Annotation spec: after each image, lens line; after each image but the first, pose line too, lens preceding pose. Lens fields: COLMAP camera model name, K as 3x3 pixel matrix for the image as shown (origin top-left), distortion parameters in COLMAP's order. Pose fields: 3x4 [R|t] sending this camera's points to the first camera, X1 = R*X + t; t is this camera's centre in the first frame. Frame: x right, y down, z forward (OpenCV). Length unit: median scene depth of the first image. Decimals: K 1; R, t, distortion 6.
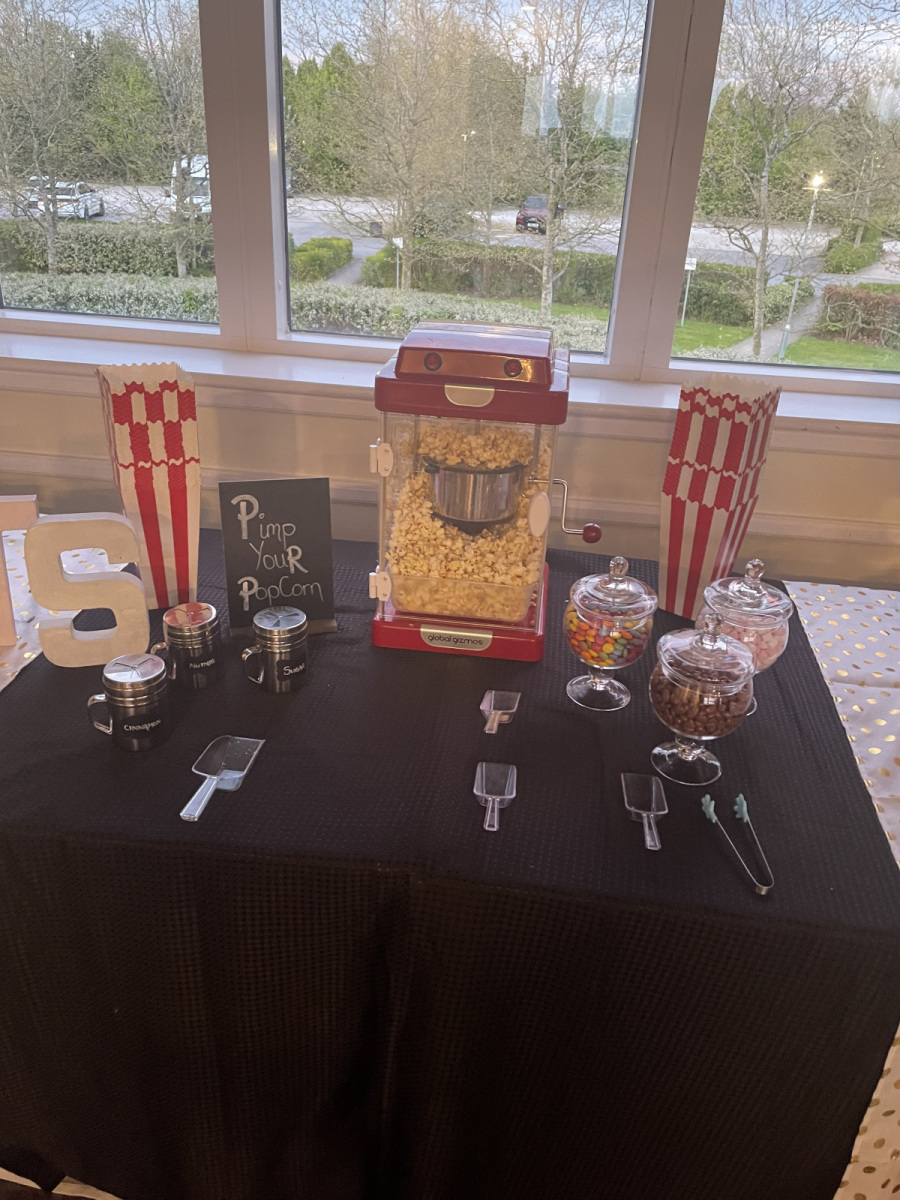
lens RADIAL K [[905.6, 0, 450.0], [0, 905.6, 600.0], [0, 0, 1]] dist [0.067427, -0.095042]
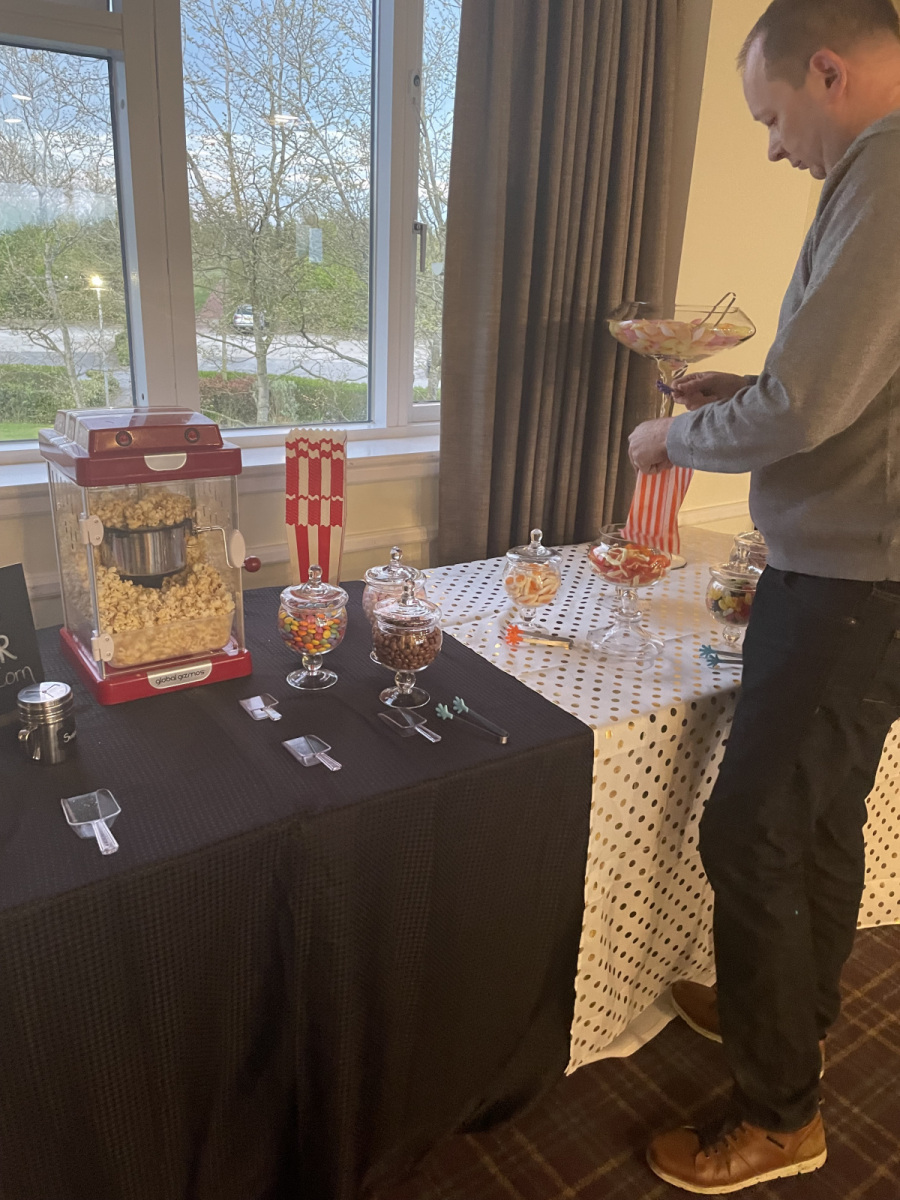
lens RADIAL K [[905.6, 0, 450.0], [0, 905.6, 600.0], [0, 0, 1]] dist [0.067427, -0.095042]
pose [[0.757618, -0.234695, 0.609043, -0.407431], [0.290991, 0.956703, 0.006689, 0.042575], [-0.584243, 0.172158, 0.793109, -0.117304]]
